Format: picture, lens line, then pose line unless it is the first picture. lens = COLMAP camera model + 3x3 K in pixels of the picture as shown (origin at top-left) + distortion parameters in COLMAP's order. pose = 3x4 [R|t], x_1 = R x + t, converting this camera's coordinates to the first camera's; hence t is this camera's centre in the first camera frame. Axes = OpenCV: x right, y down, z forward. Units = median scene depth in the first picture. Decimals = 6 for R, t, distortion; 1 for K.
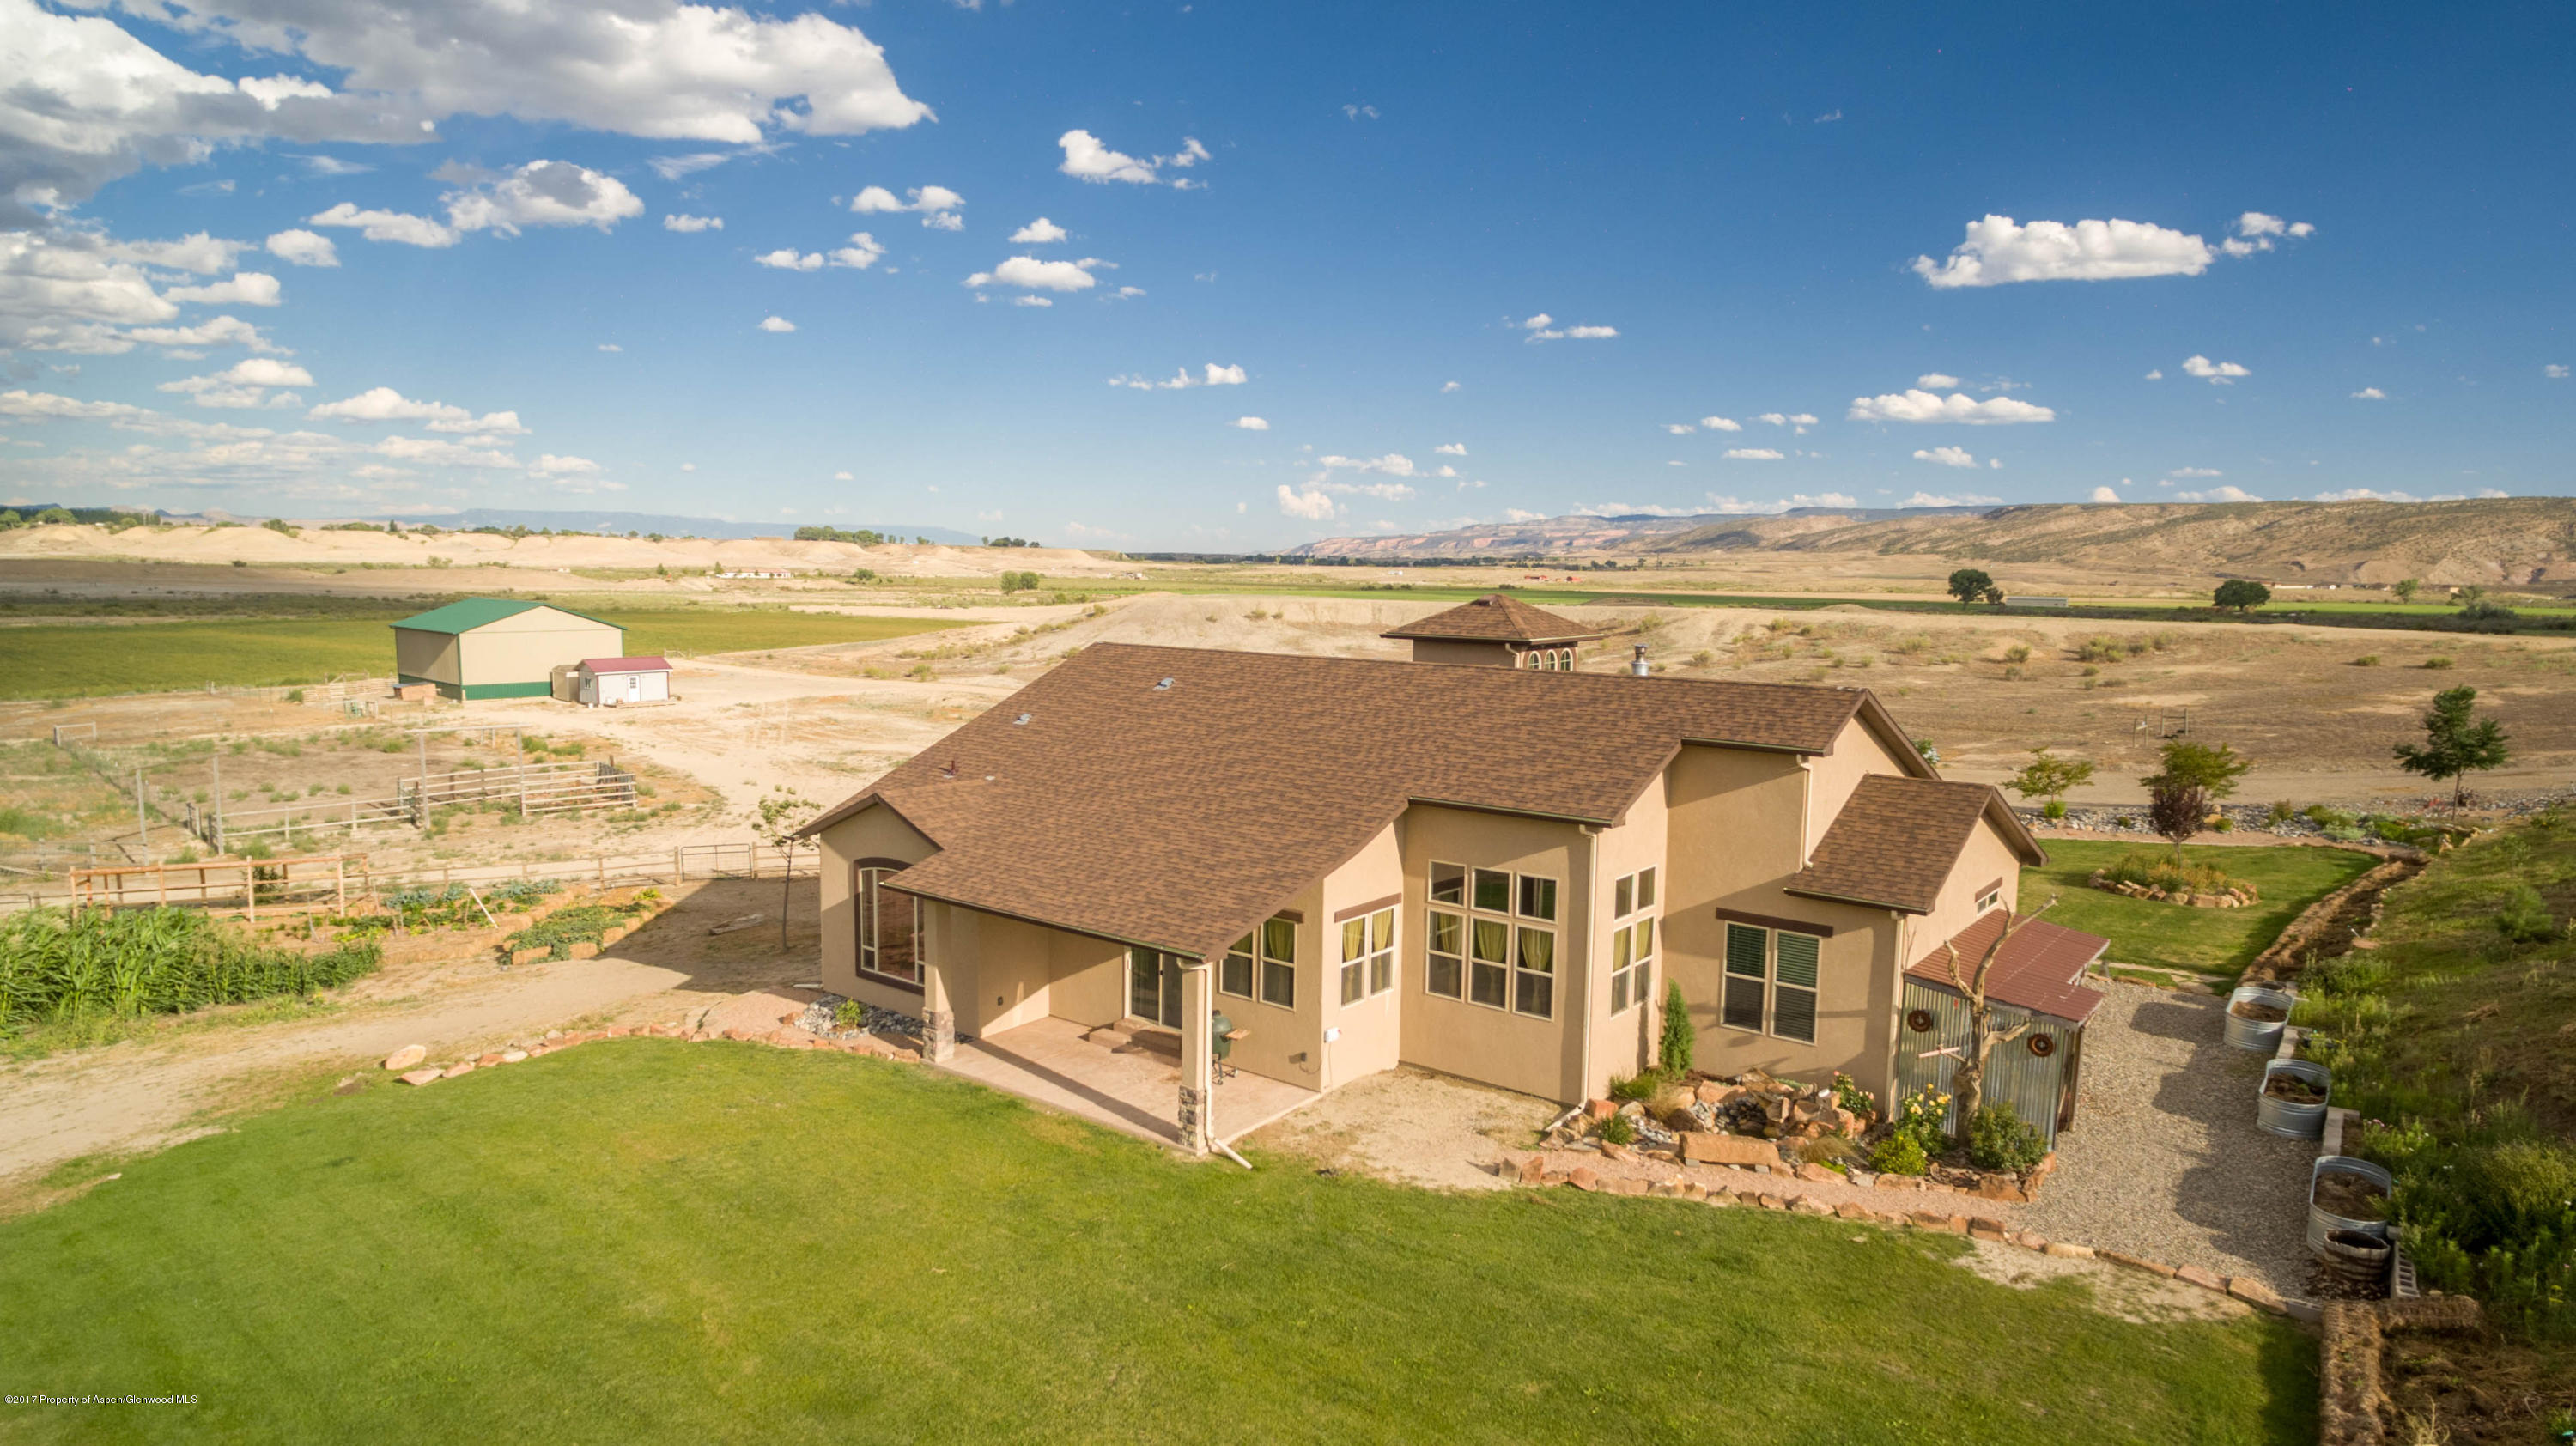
lens RADIAL K [[1540.9, 0, 1281.1], [0, 1540.9, 727.5], [0, 0, 1]] dist [0.004915, -0.001238]
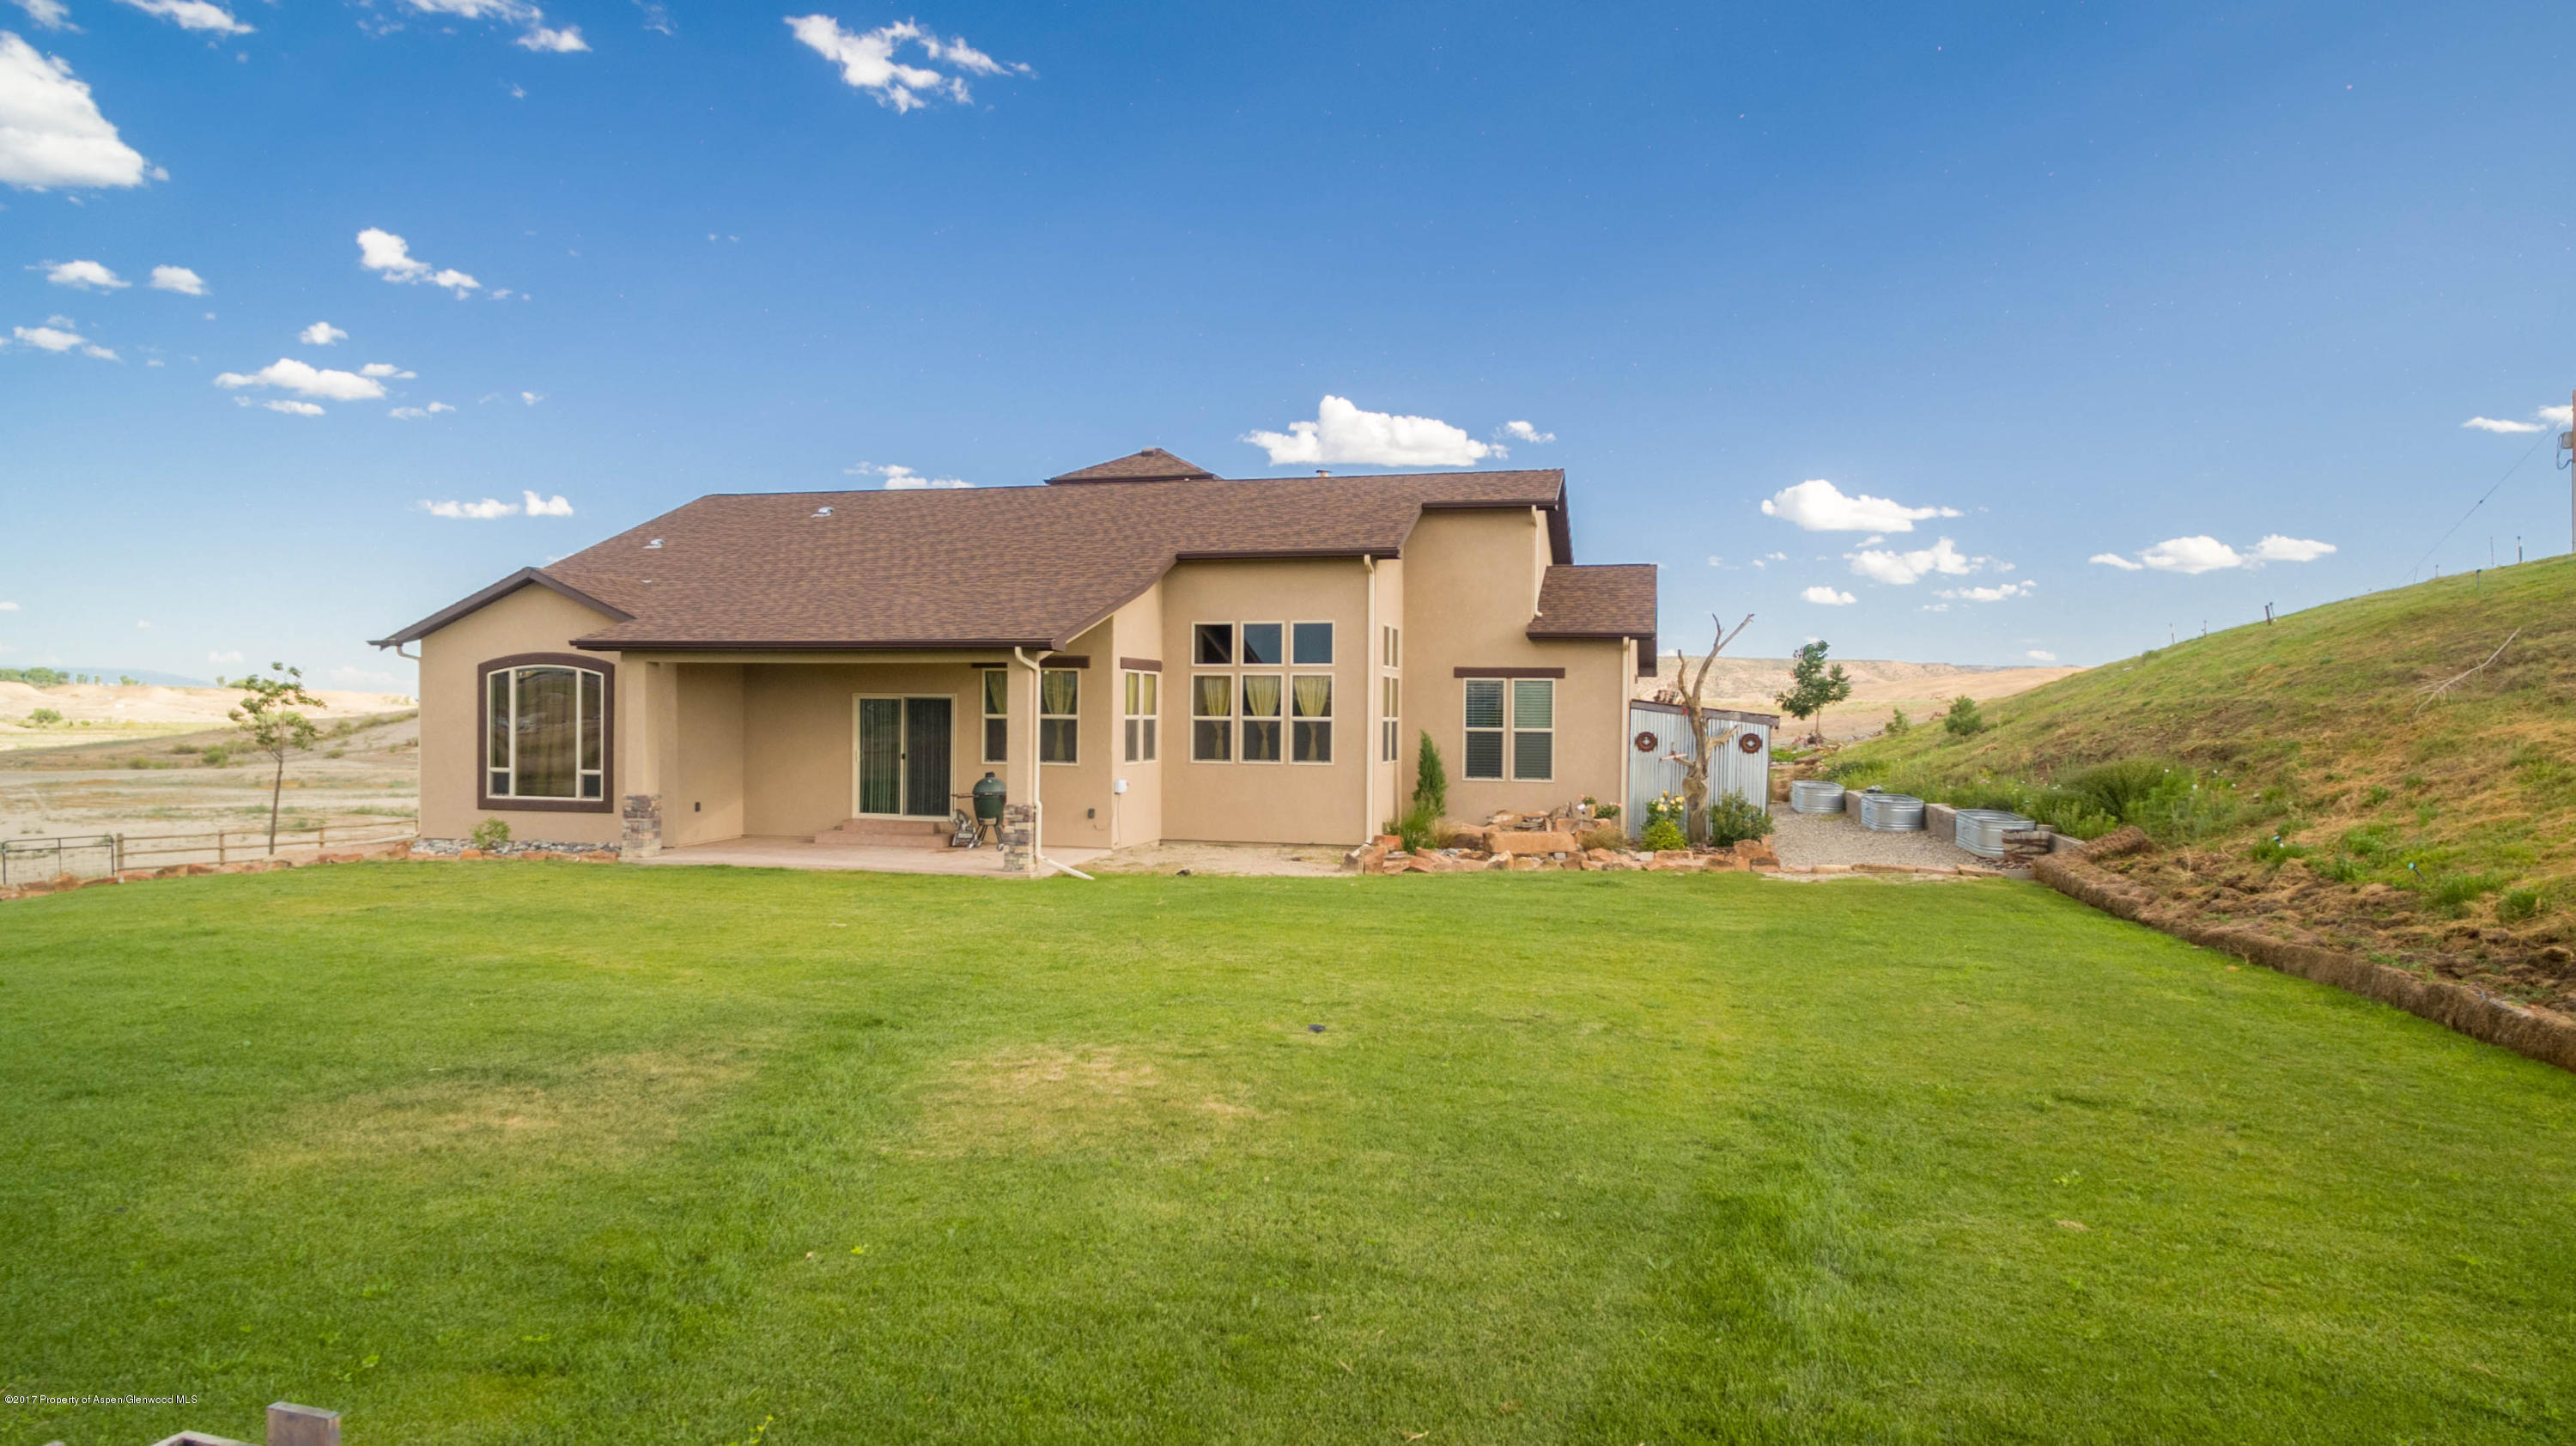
lens RADIAL K [[1540.9, 0, 1294.2], [0, 1540.9, 720.8], [0, 0, 1]] dist [0.004915, -0.001238]
pose [[0.909814, -0.008130, 0.414937, -0.250737], [0.051699, 0.994241, -0.093876, 0.242156], [-0.411784, 0.106862, 0.904994, 0.091867]]
